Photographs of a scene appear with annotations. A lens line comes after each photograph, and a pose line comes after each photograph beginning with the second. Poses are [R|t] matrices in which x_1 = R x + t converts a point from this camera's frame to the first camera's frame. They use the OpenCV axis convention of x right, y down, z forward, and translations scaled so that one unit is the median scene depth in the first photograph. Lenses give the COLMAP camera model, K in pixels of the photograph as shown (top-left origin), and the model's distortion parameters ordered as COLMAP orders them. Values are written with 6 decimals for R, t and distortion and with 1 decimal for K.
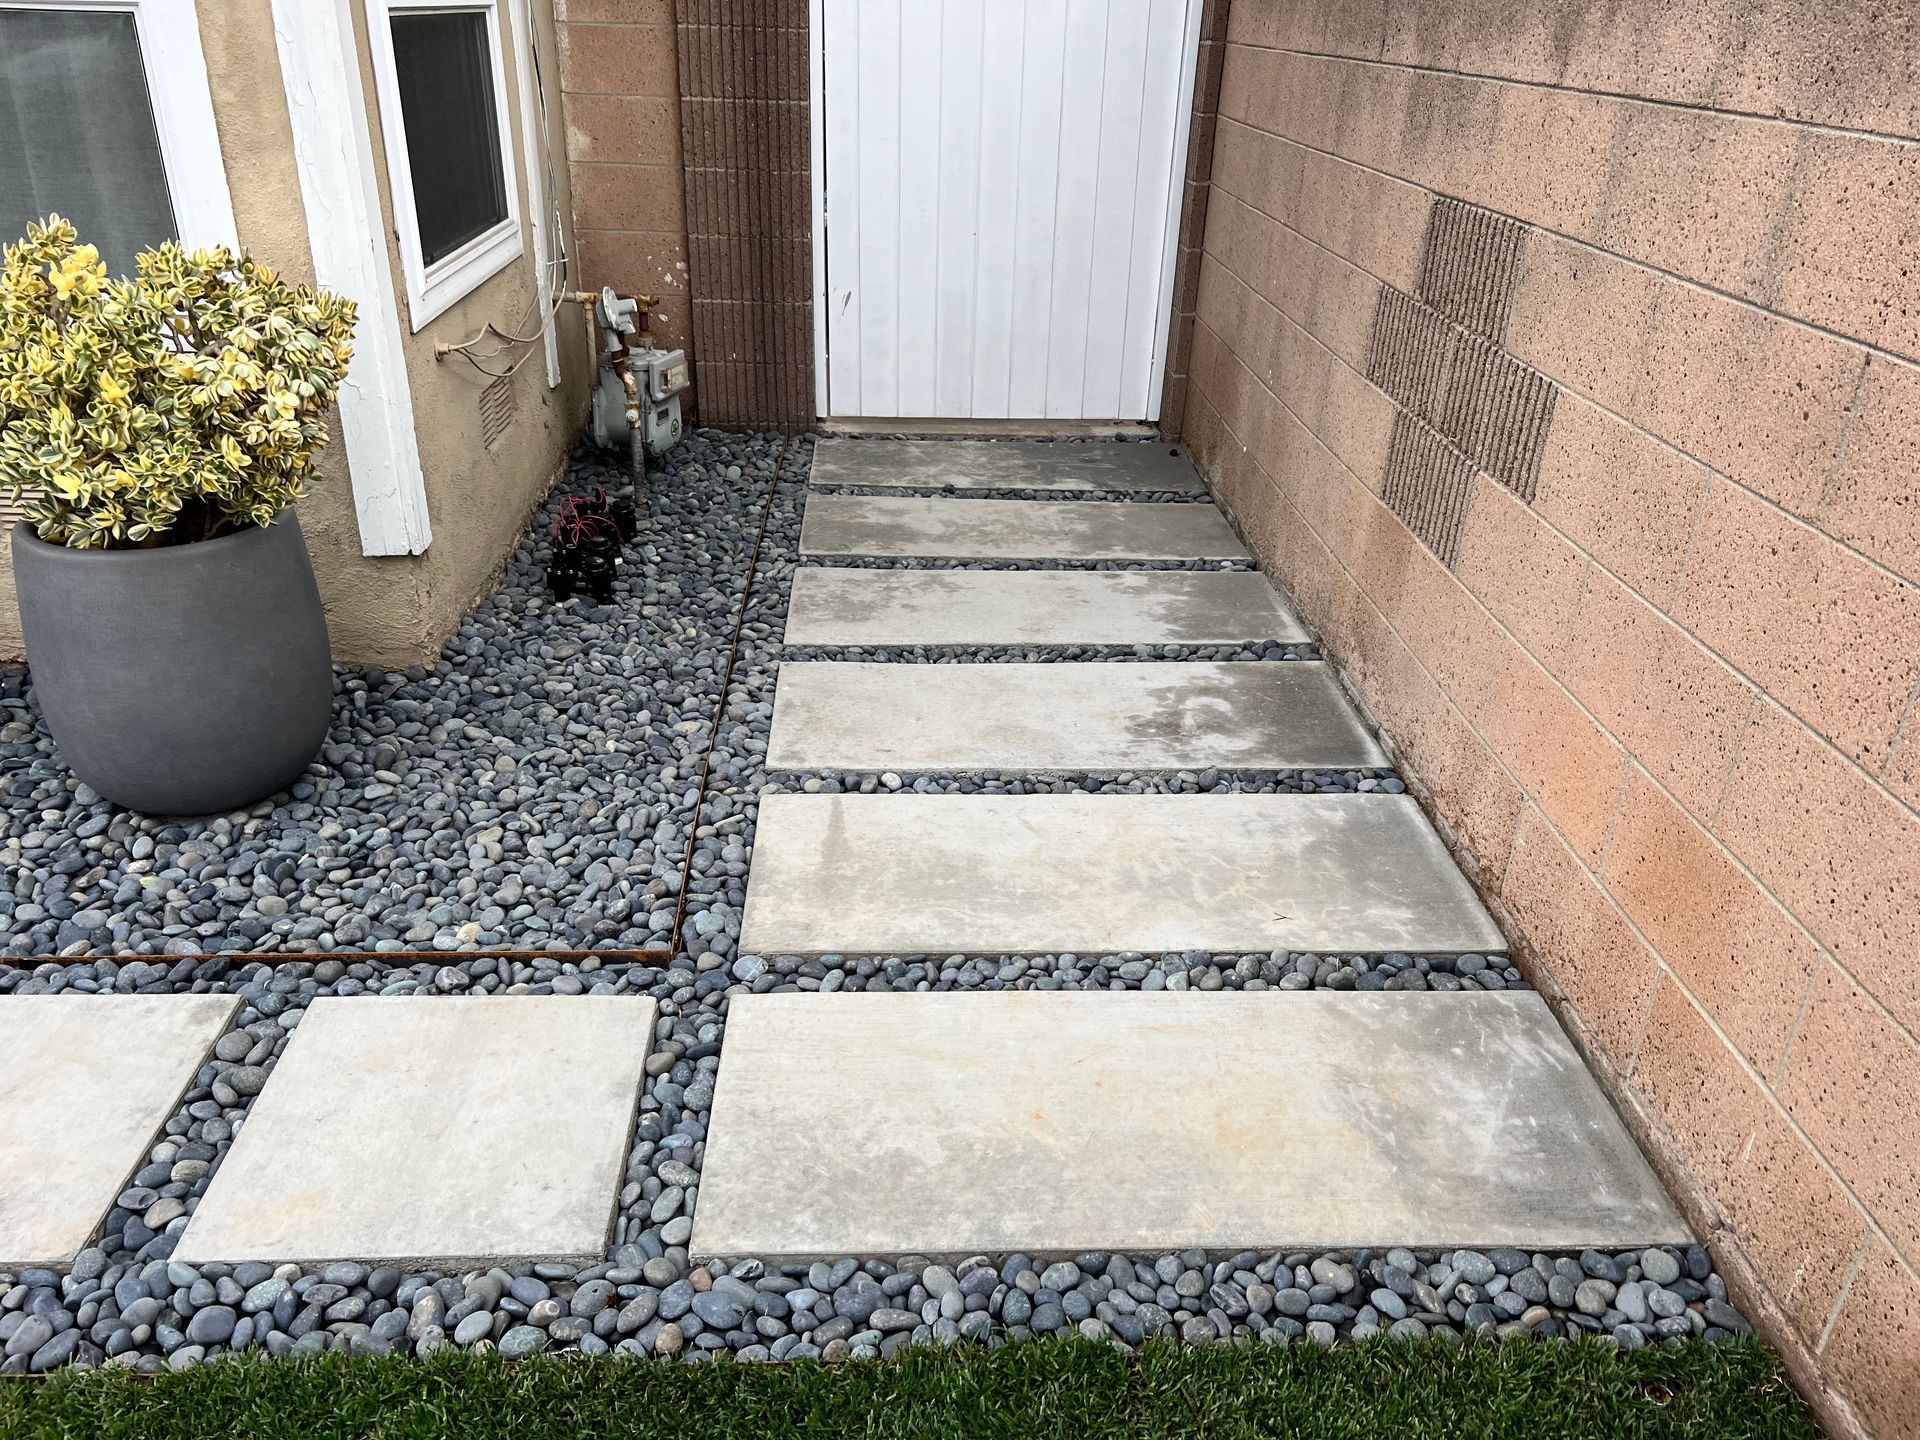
lens RADIAL K [[1402.1, 0, 965.6], [0, 1402.1, 723.8], [0, 0, 1]] dist [-0.008754, -0.016612]
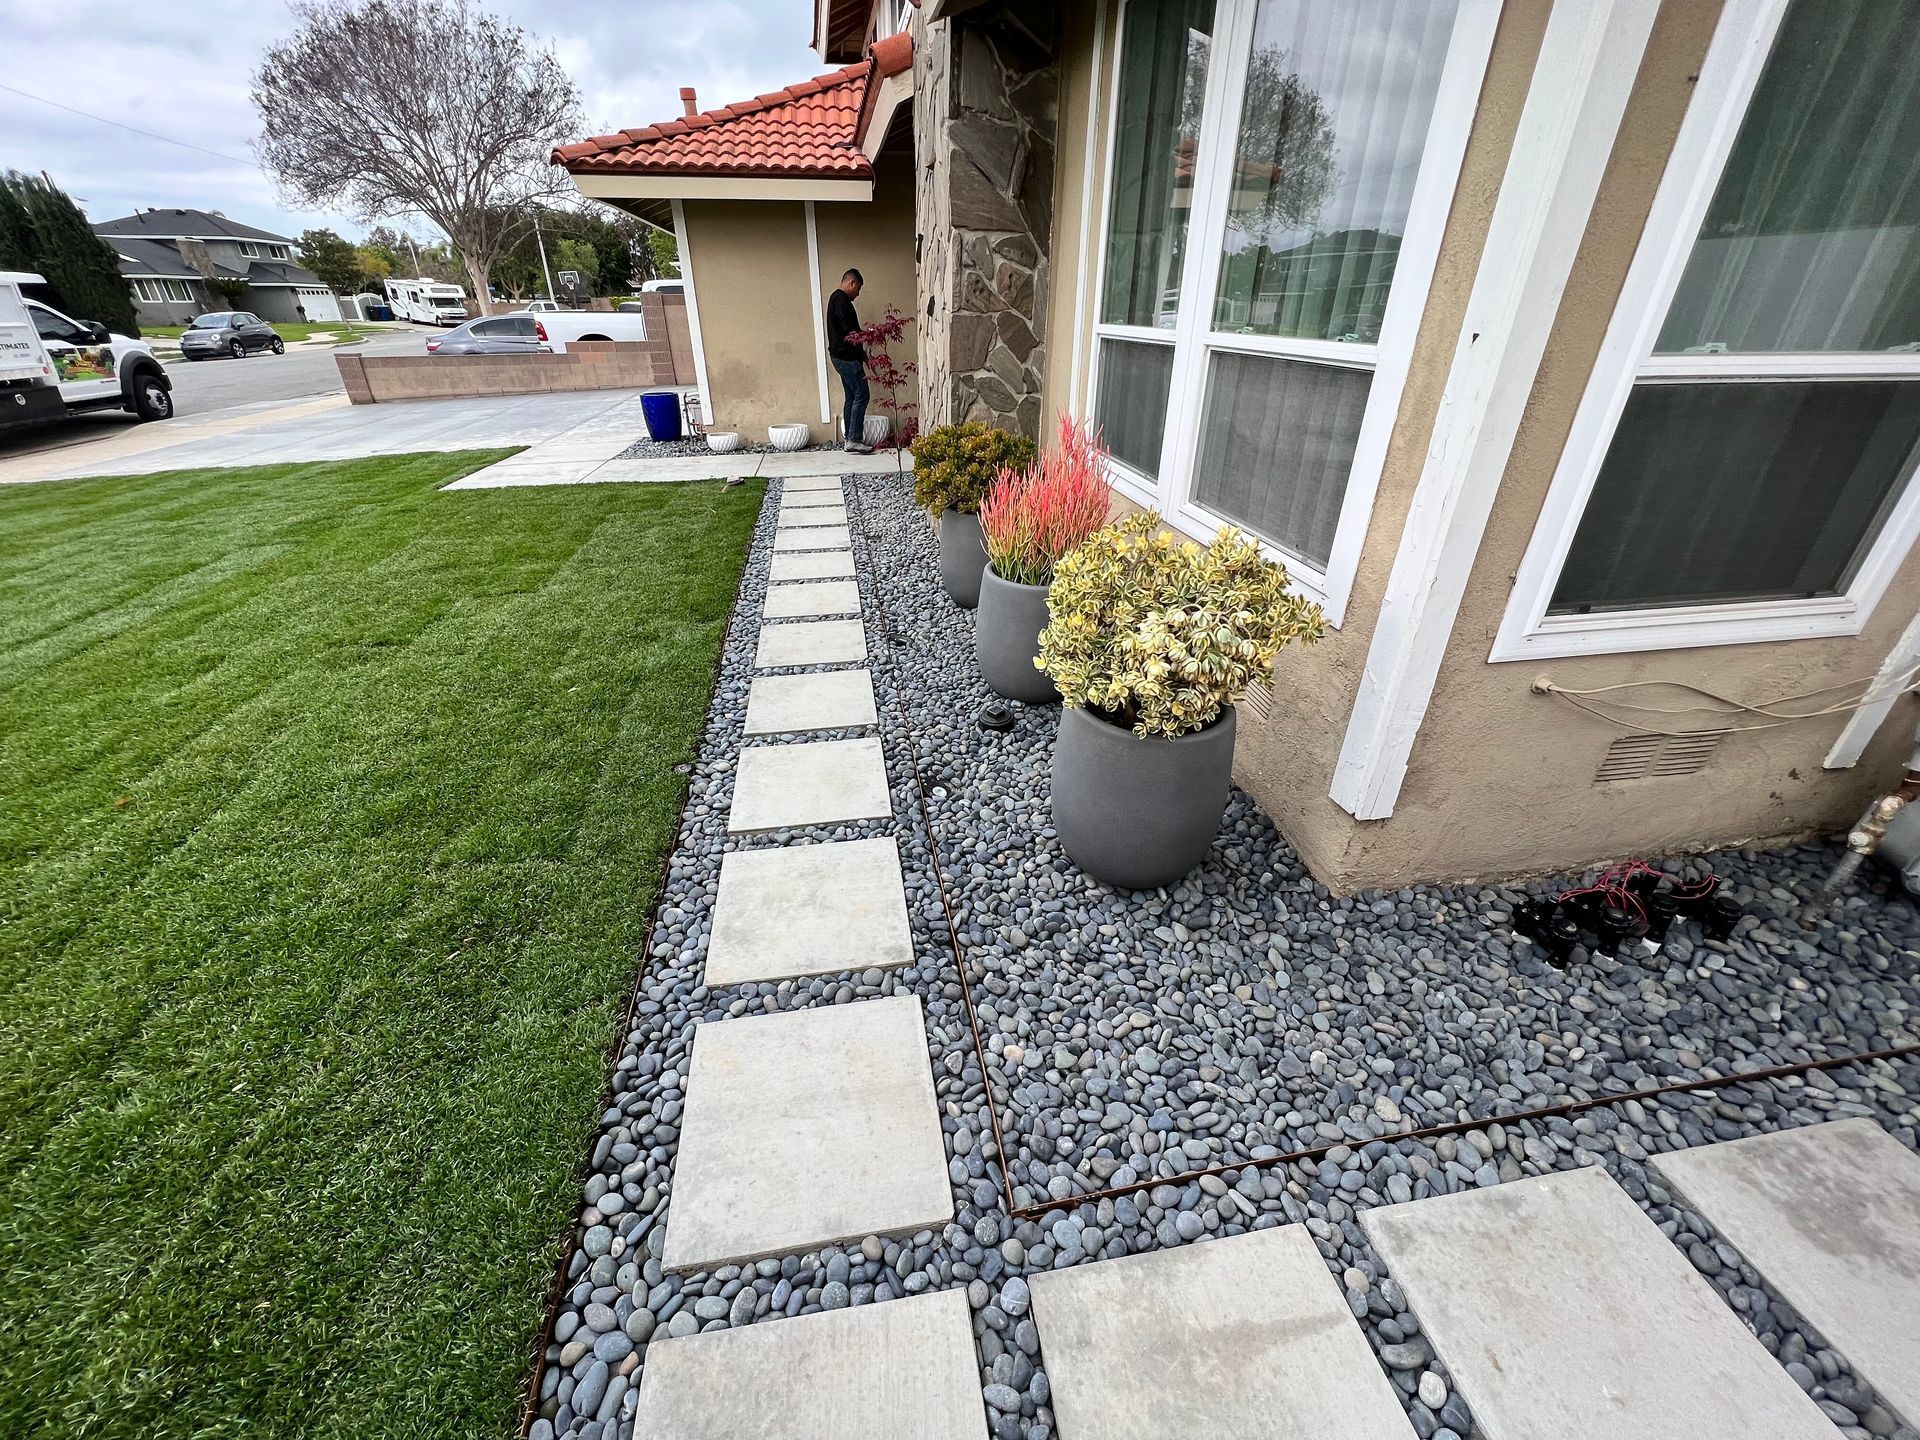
lens RADIAL K [[757.6, 0, 961.5], [0, 757.6, 722.6], [0, 0, 1]] dist [-0.000431, 0.000032]
pose [[0.115722, 0.452217, -0.884369, 0.131278], [-0.453743, 0.816090, 0.357930, -0.315467], [0.883587, 0.359856, 0.299630, 0.550541]]
